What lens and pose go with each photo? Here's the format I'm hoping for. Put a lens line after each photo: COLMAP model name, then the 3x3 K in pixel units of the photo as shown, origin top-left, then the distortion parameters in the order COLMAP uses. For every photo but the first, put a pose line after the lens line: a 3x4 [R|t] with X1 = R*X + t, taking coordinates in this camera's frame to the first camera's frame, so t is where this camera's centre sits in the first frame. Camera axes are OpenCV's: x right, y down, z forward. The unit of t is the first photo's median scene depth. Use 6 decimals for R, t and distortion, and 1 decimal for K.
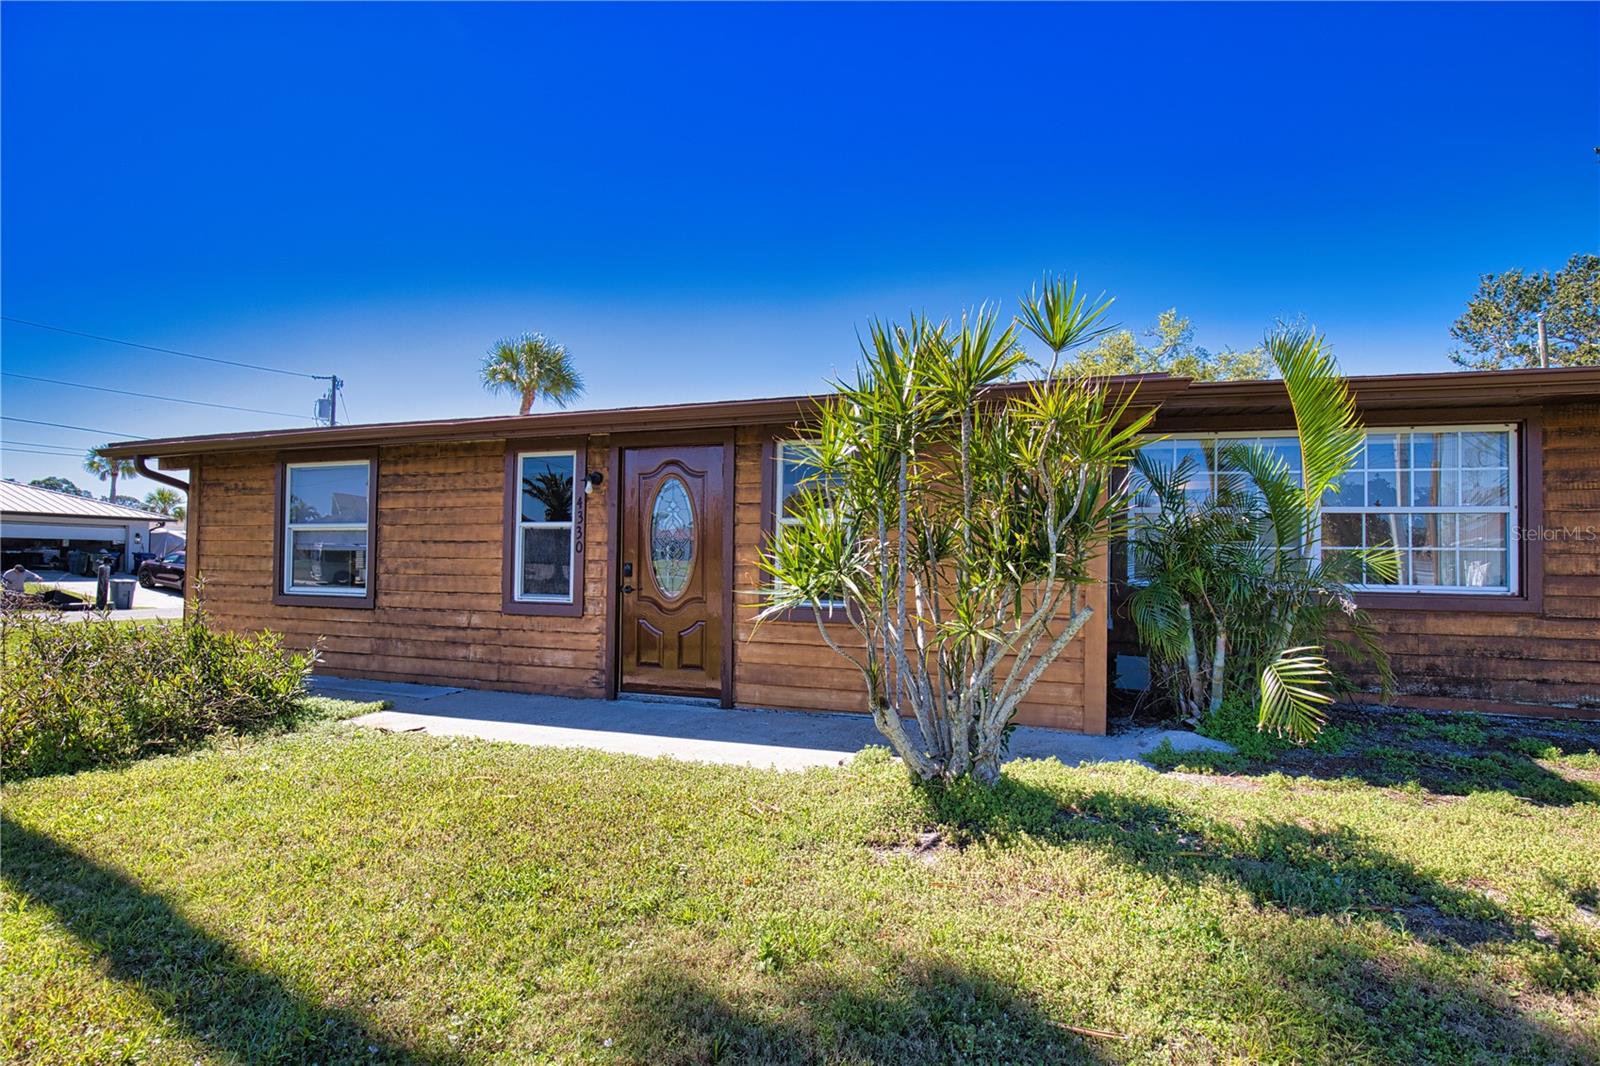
lens RADIAL K [[760.9, 0, 806.7], [0, 760.9, 543.7], [0, 0, 1]] dist [-0.029095, 0.001394]
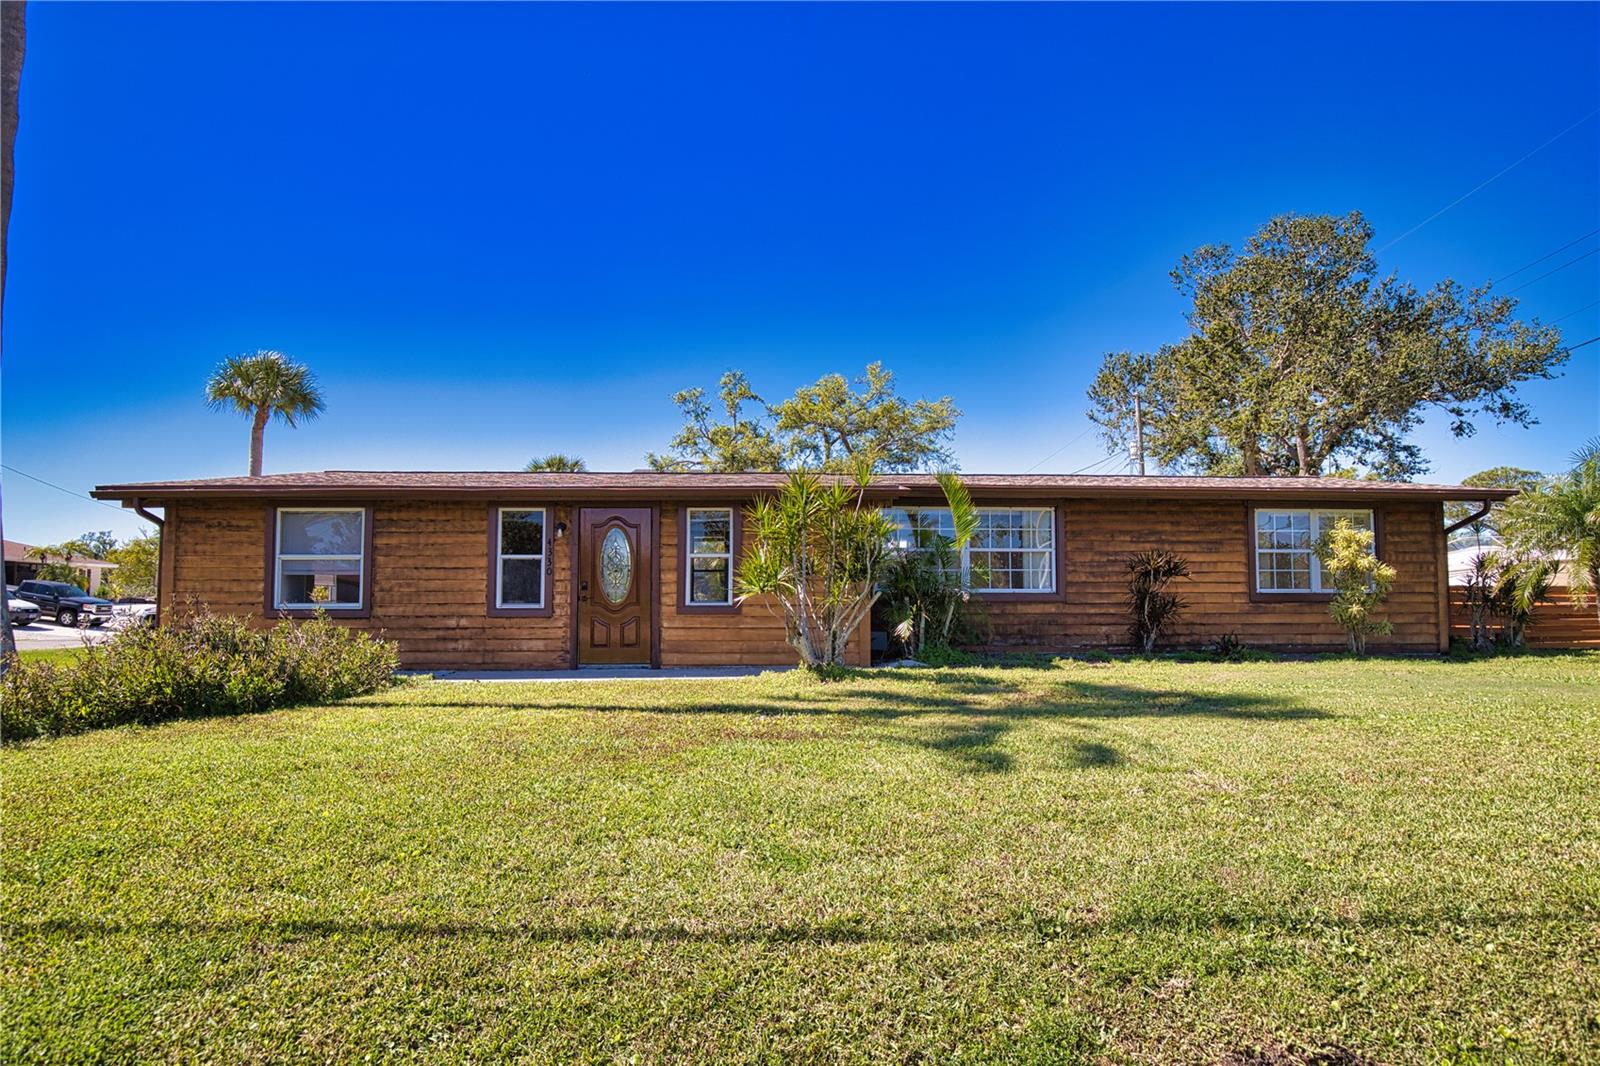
lens RADIAL K [[760.9, 0, 806.7], [0, 760.9, 543.7], [0, 0, 1]] dist [-0.029095, 0.001394]
pose [[0.937081, 0.007457, 0.349032, -0.337398], [0.004304, 0.999449, -0.032907, 0.001247], [-0.349086, 0.032339, 0.936533, -0.596948]]
